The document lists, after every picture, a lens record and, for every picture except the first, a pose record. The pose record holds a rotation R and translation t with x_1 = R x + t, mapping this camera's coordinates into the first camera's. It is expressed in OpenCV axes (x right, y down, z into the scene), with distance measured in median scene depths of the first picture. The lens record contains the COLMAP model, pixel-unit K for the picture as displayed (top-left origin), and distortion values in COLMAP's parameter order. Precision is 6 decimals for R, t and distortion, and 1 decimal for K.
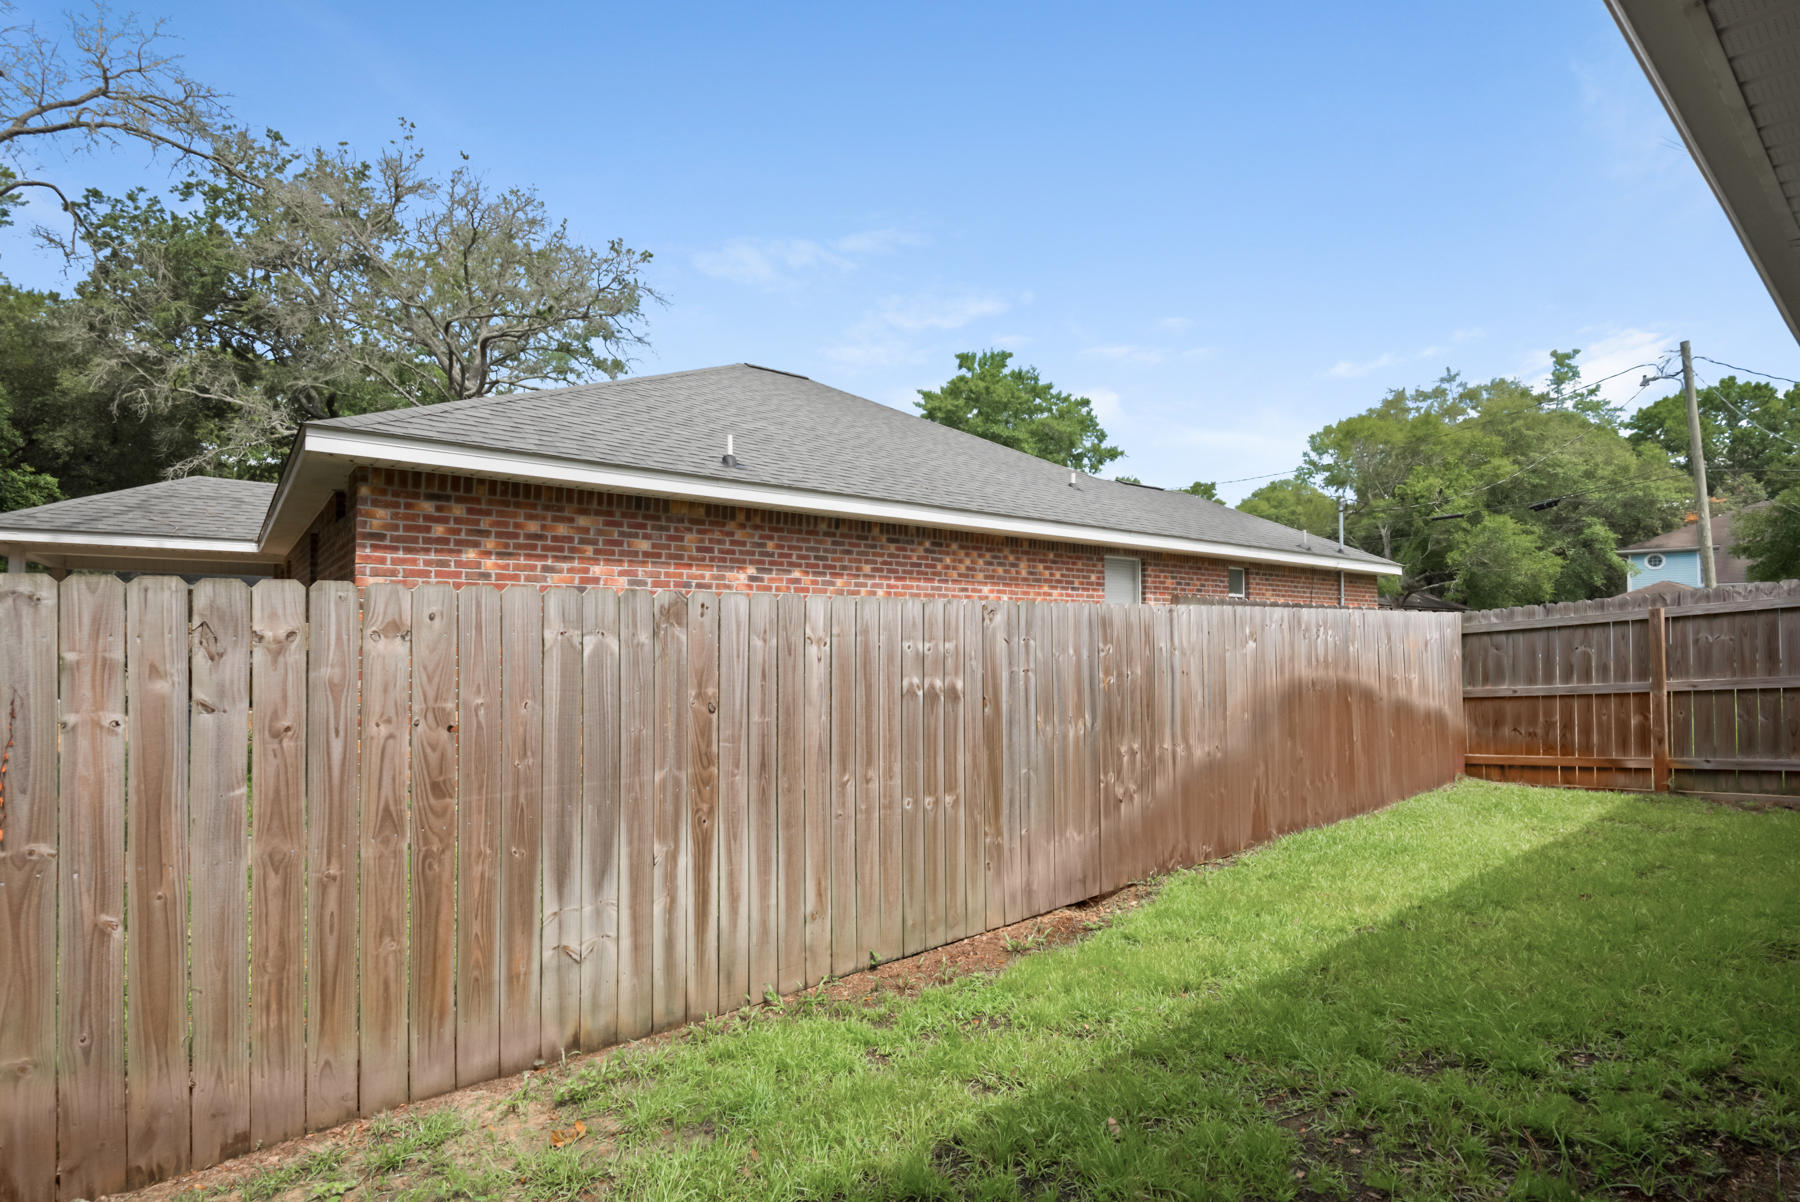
lens RADIAL K [[833.6, 0, 944.2], [0, 833.6, 624.8], [0, 0, 1]] dist [0.000042, -0.000015]
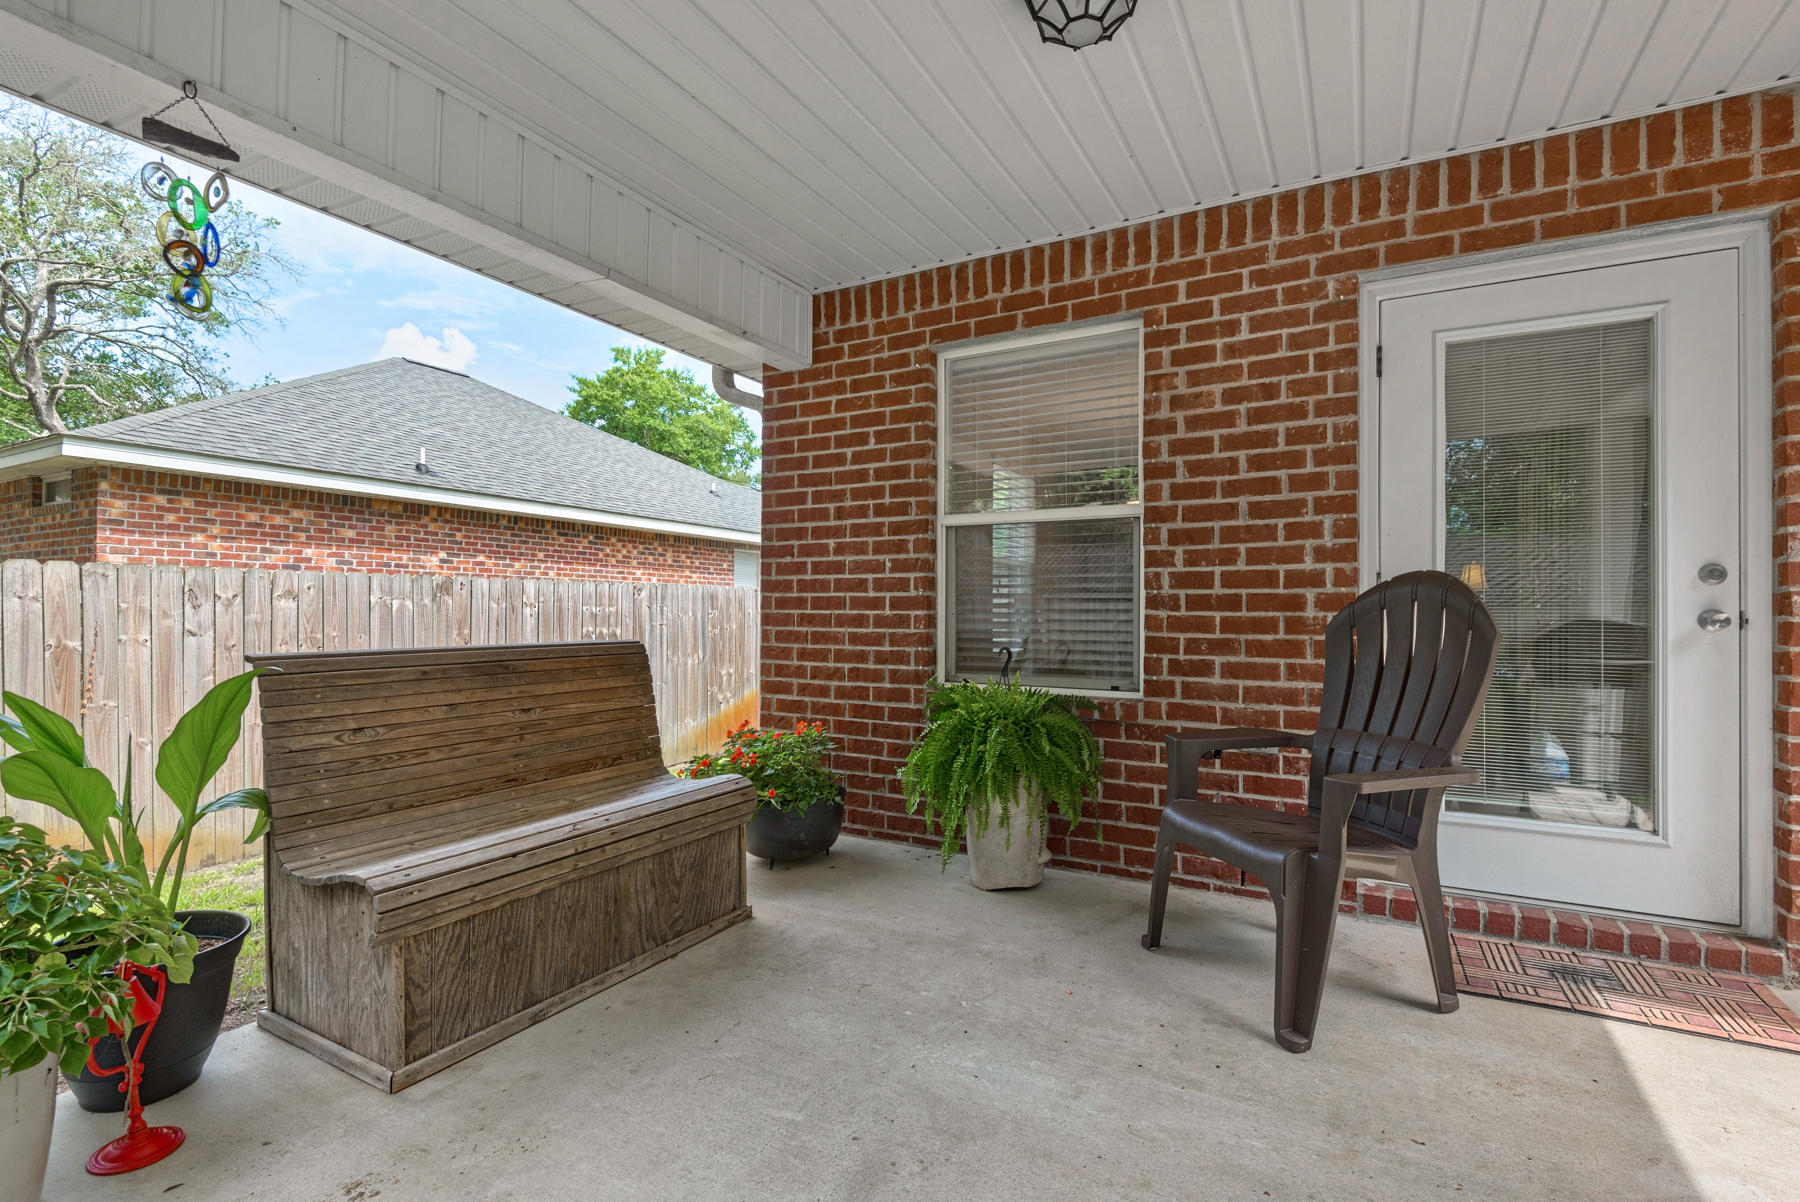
lens RADIAL K [[808.0, 0, 948.7], [0, 808.0, 617.6], [0, 0, 1]] dist [0.014300, -0.001737]
pose [[0.917432, 0.001560, 0.397889, -0.014164], [-0.008274, 0.999851, 0.015157, 0.007288], [-0.397806, -0.017197, 0.917308, -0.517812]]
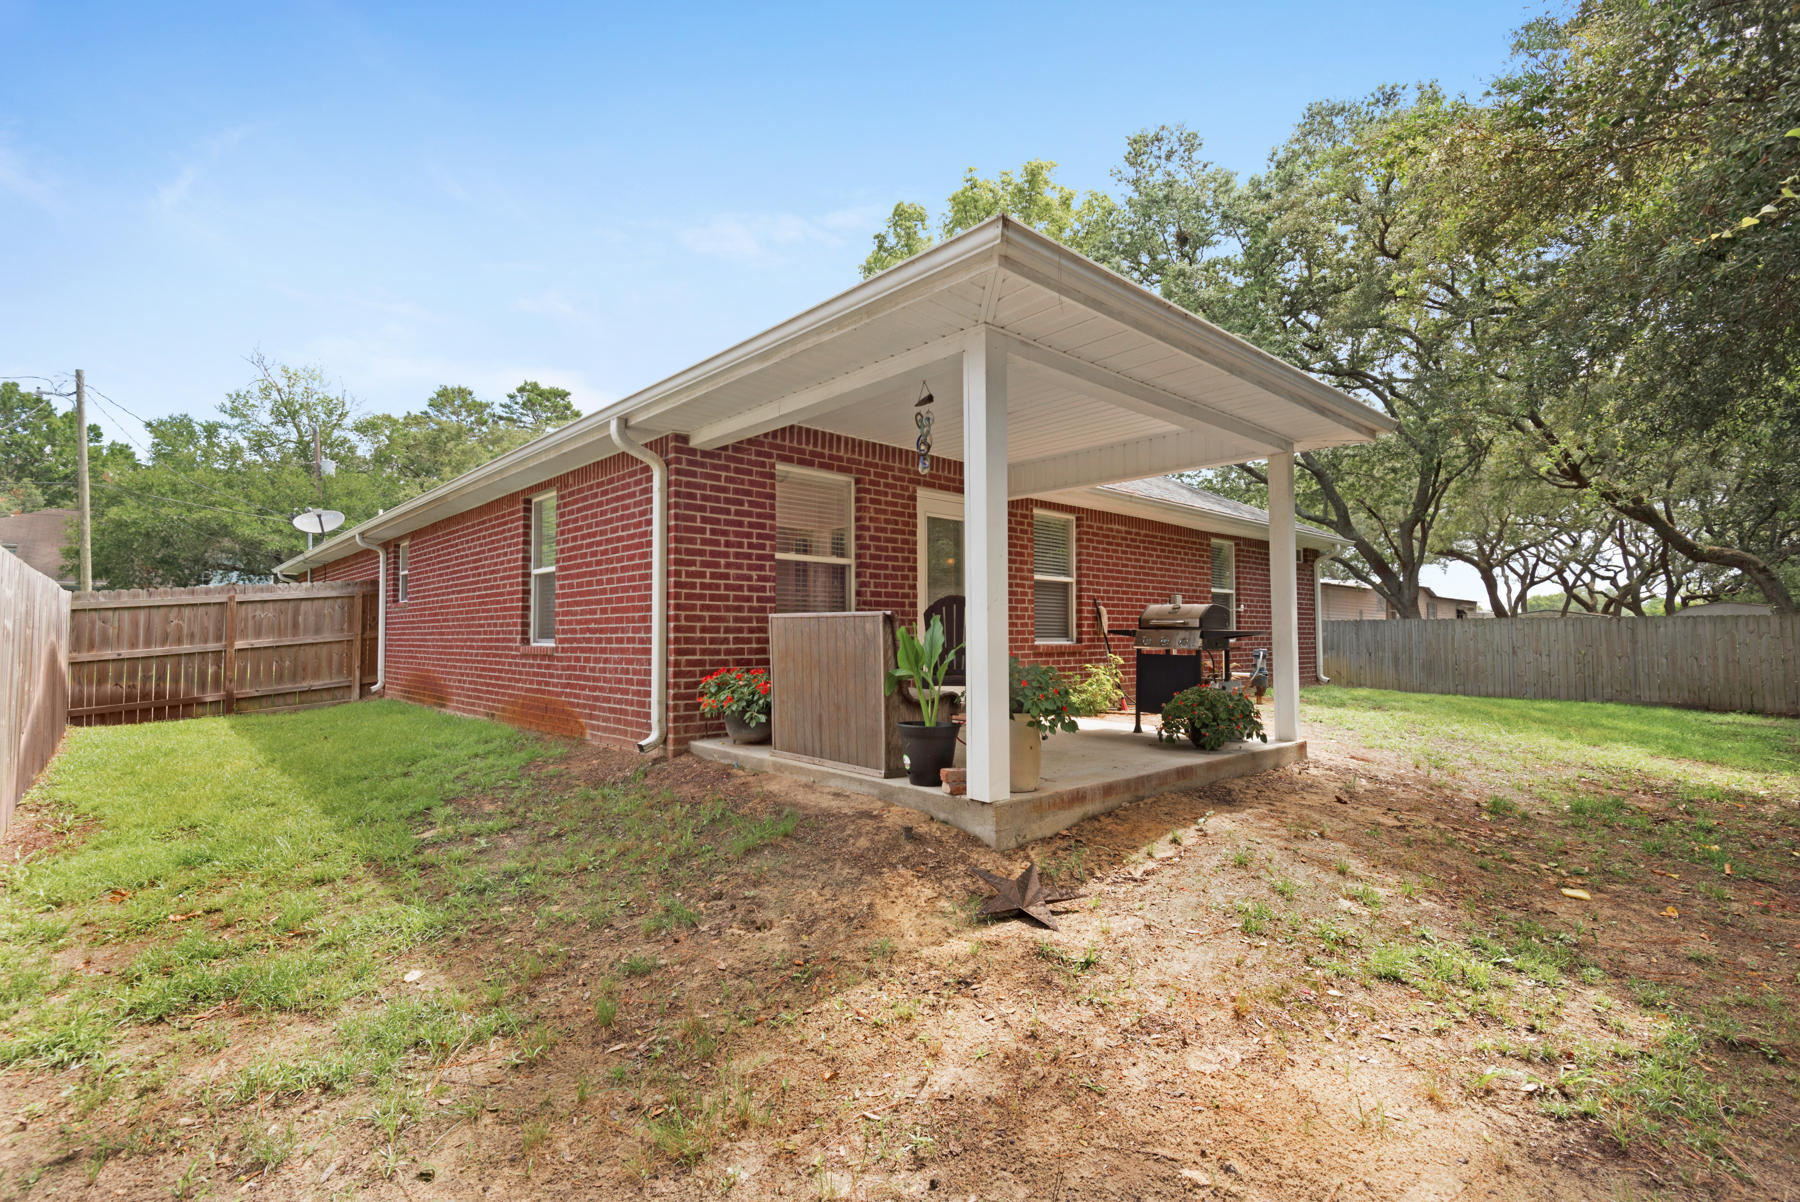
lens RADIAL K [[808.0, 0, 901.4], [0, 808.0, 610.1], [0, 0, 1]] dist [0.014300, -0.001737]
pose [[-0.077761, 0.032137, 0.996454, -0.755986], [-0.008779, 0.999420, -0.032918, 0.046769], [-0.996933, -0.011308, -0.077434, -0.124356]]
